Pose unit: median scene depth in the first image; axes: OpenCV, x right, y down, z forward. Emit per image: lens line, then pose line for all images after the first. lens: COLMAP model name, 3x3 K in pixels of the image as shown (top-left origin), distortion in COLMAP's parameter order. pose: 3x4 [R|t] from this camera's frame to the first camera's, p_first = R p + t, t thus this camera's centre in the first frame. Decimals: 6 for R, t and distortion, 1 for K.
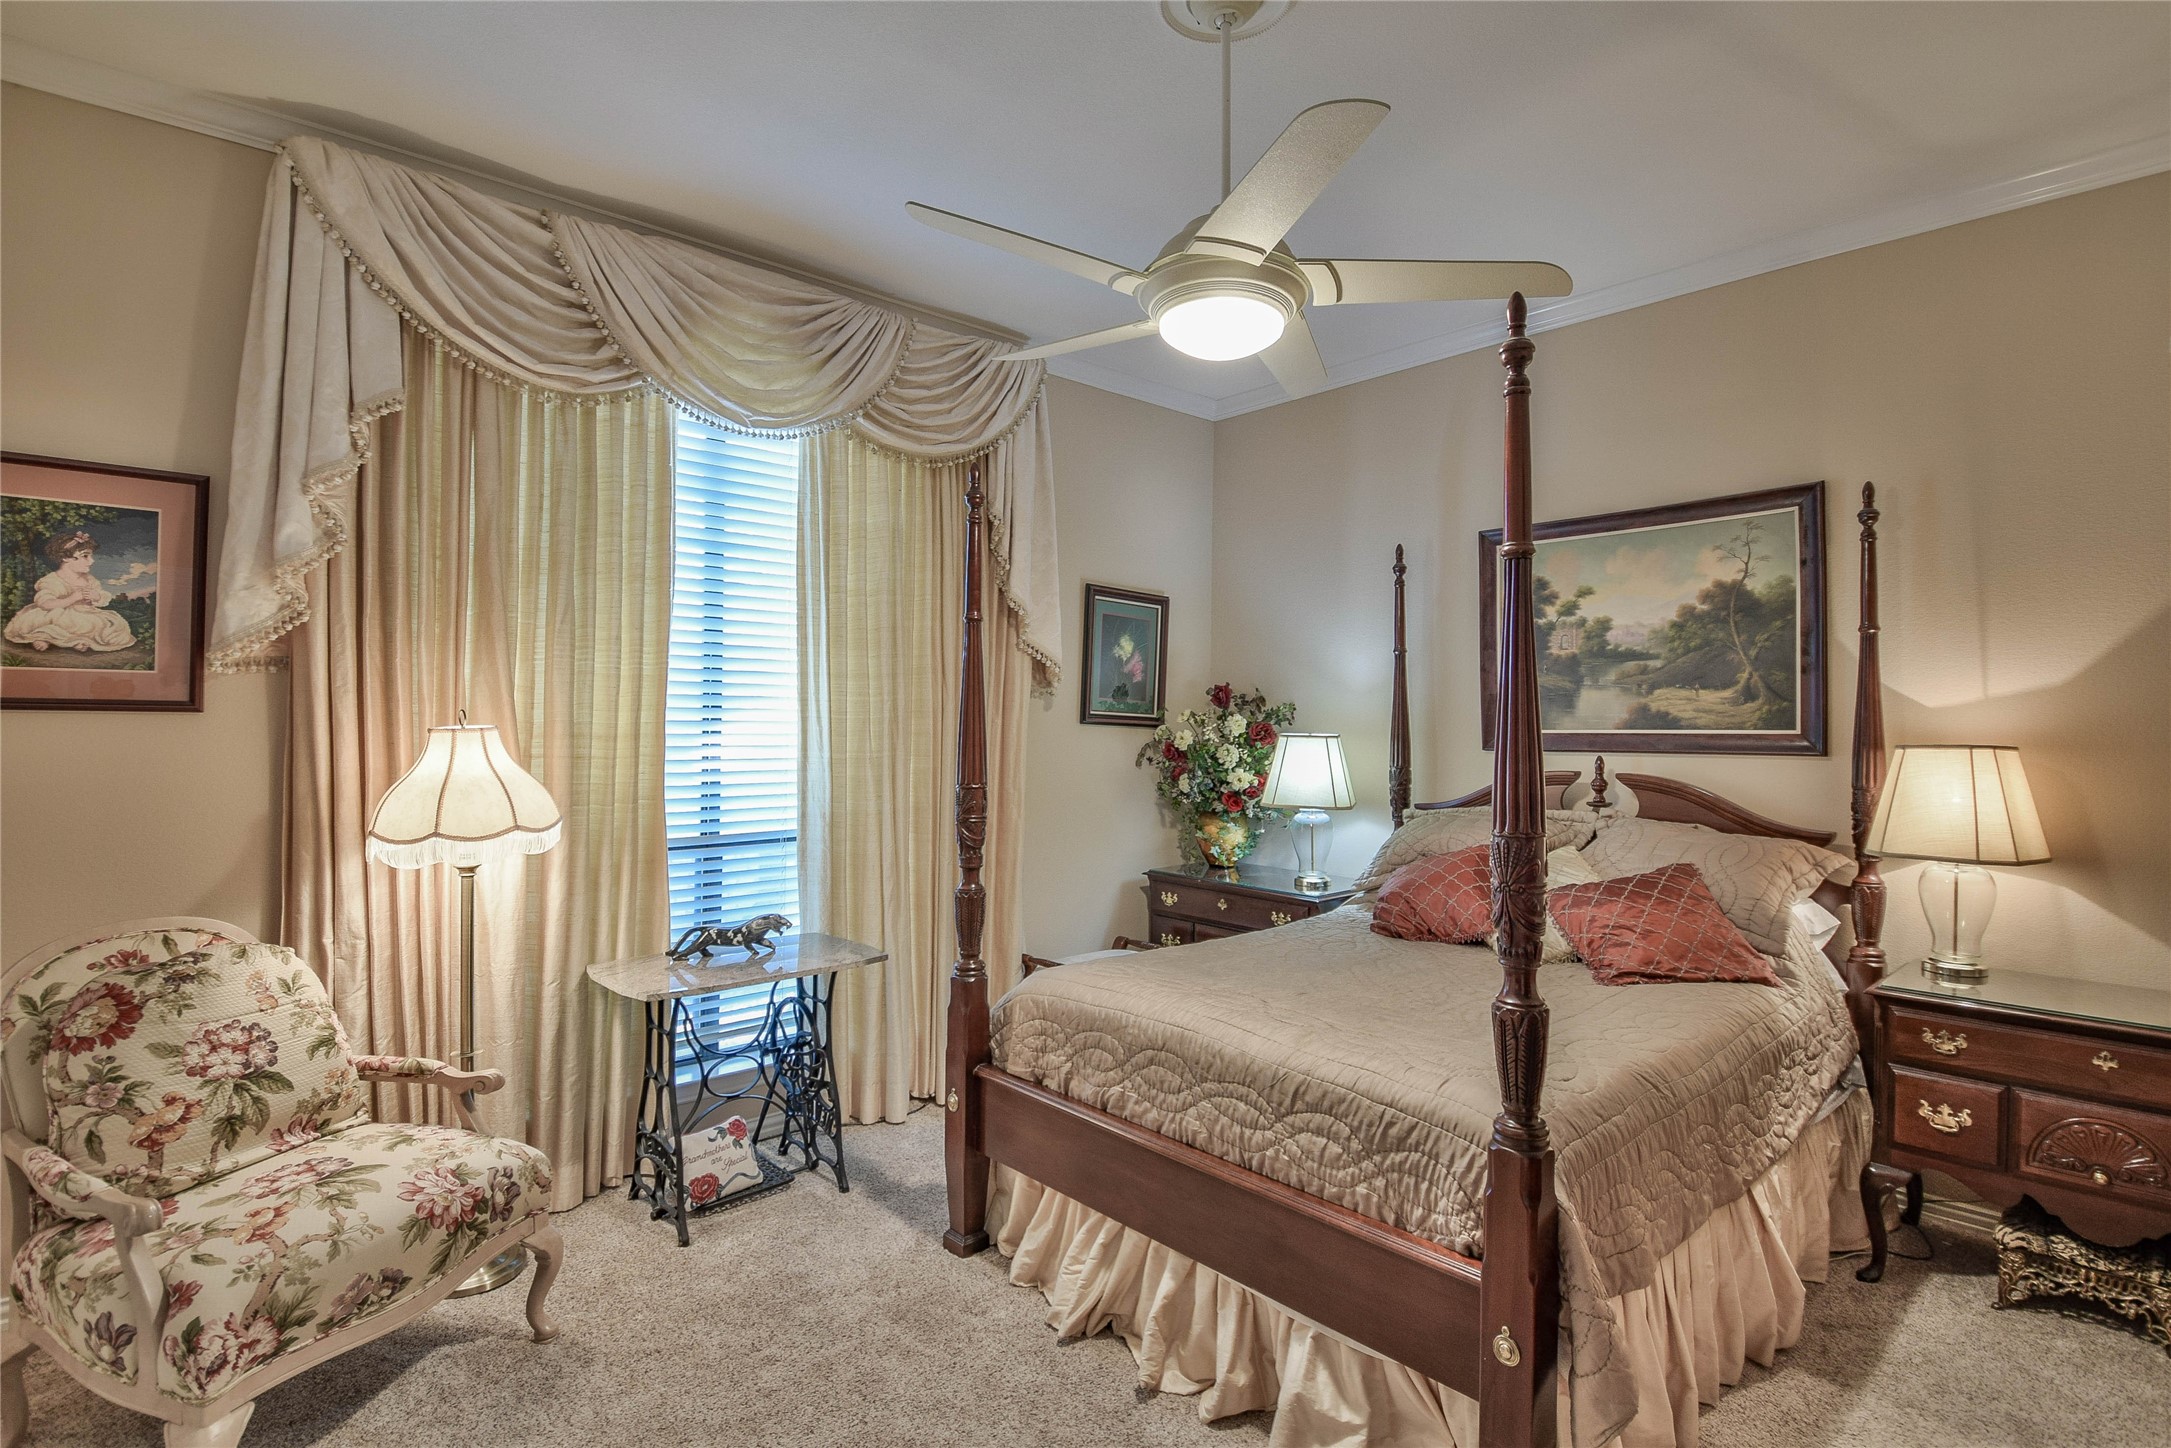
lens RADIAL K [[1049.5, 0, 1085.5], [0, 1049.5, 724.0], [0, 0, 1]] dist [-0.000239, -0.025216]
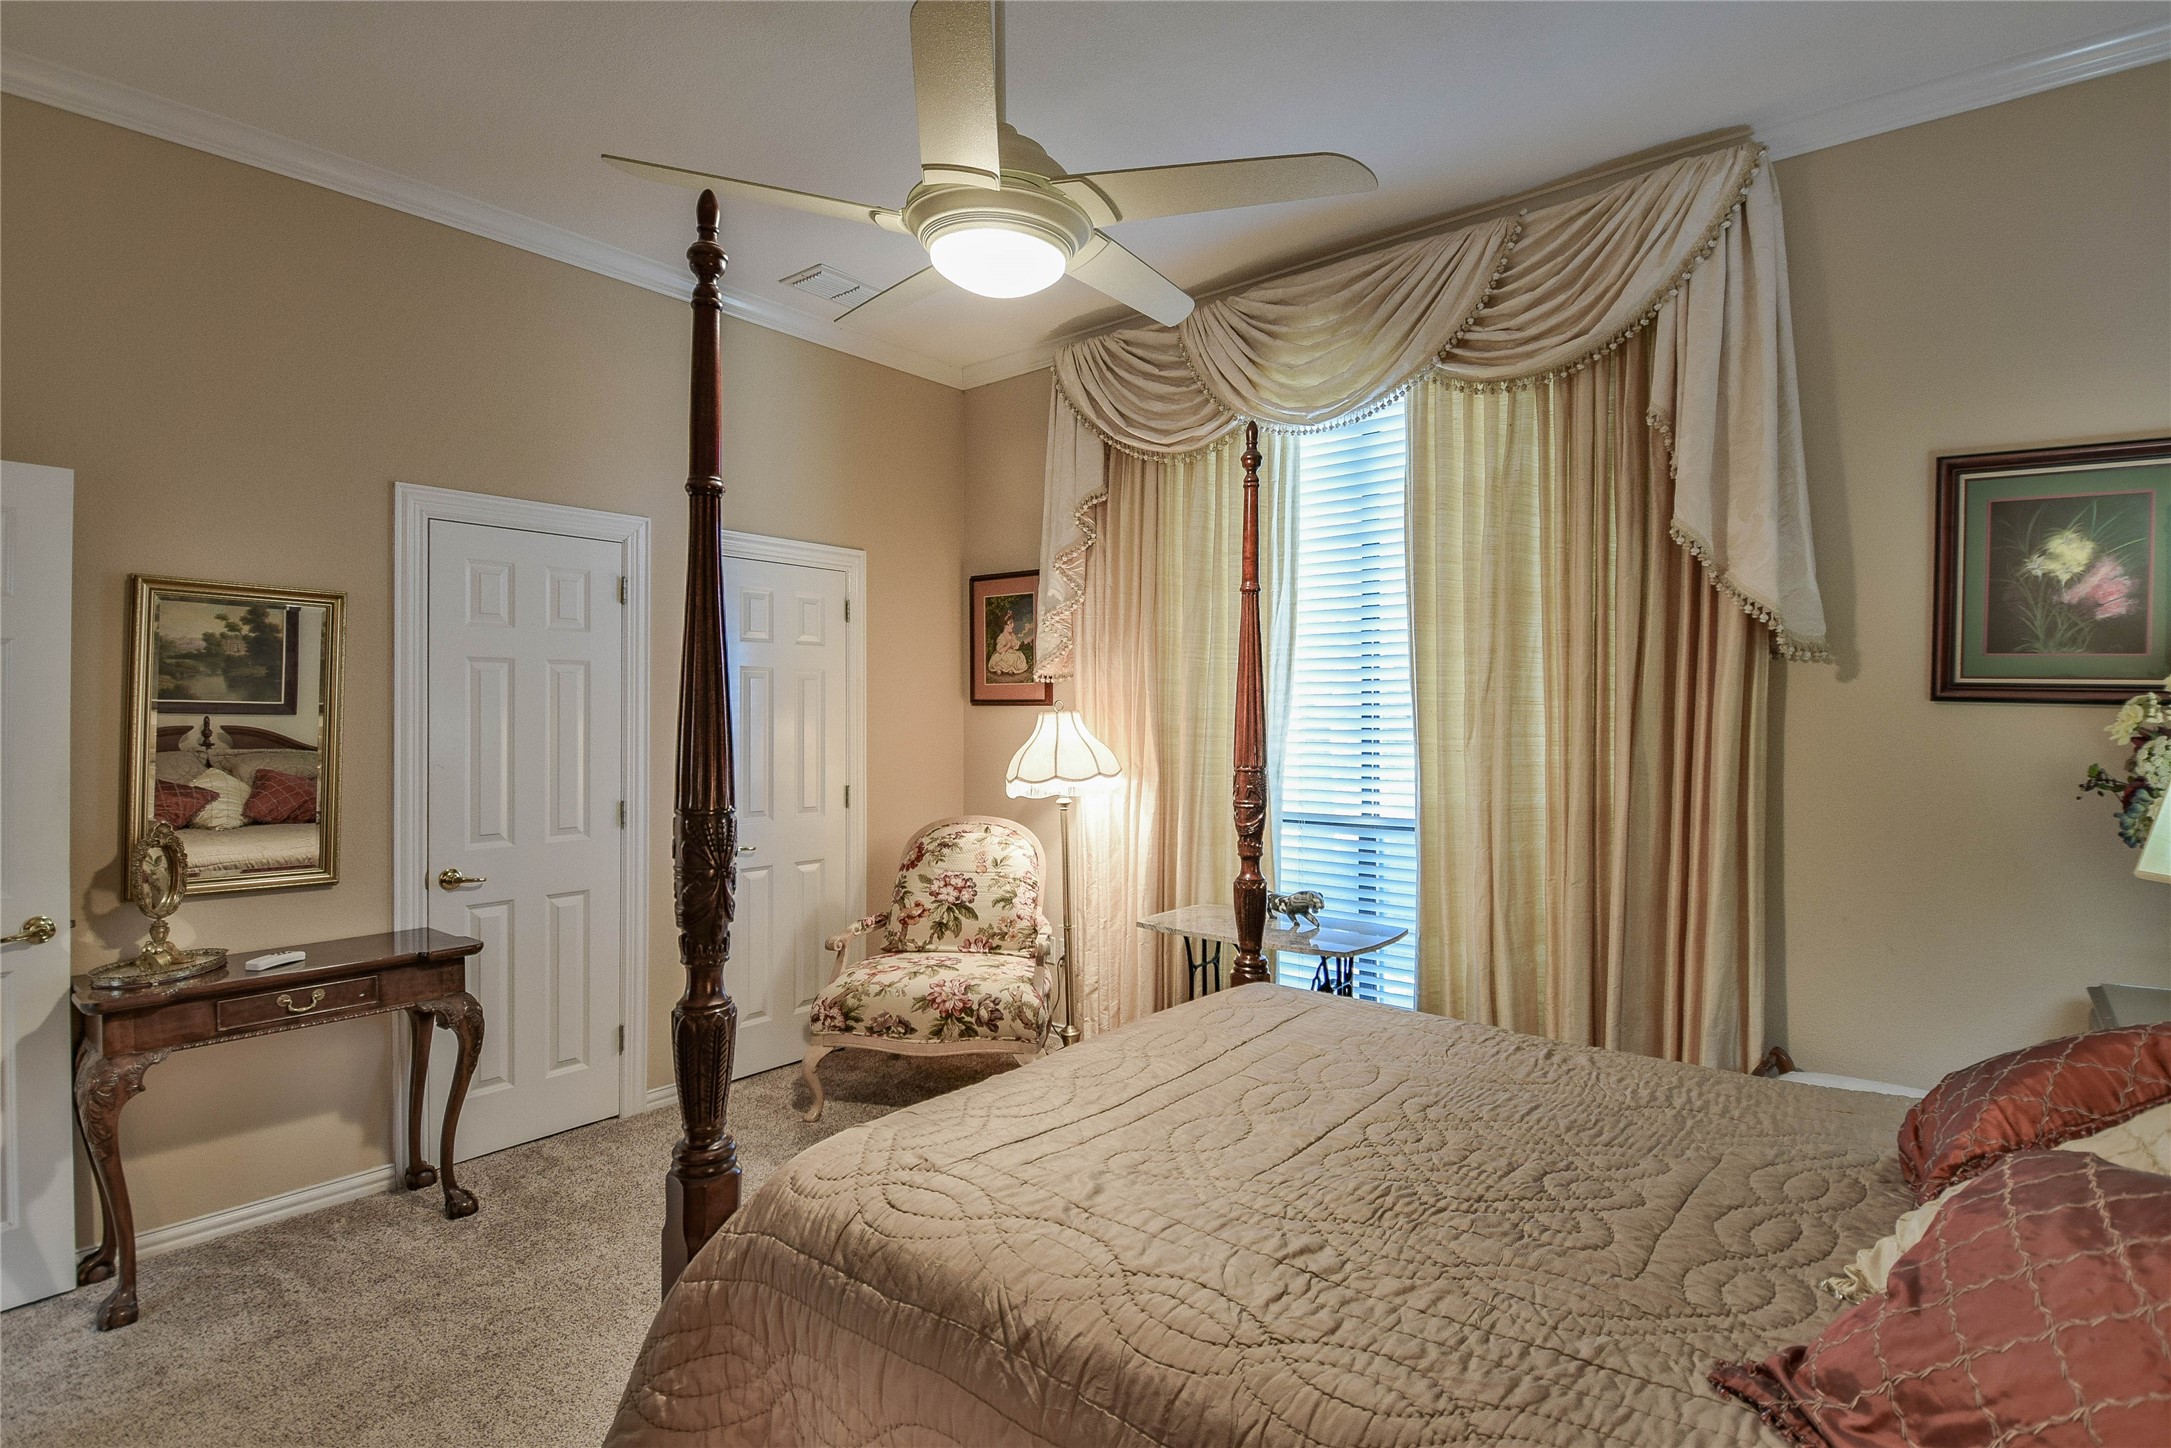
lens RADIAL K [[1053.4, 0, 1078.3], [0, 1053.4, 712.7], [0, 0, 1]] dist [0.036405, -0.039064]
pose [[0.144976, -0.008615, -0.989398, 0.984951], [0.003910, 0.999959, -0.008134, 0.017170], [0.989427, -0.002690, 0.145004, 0.874048]]
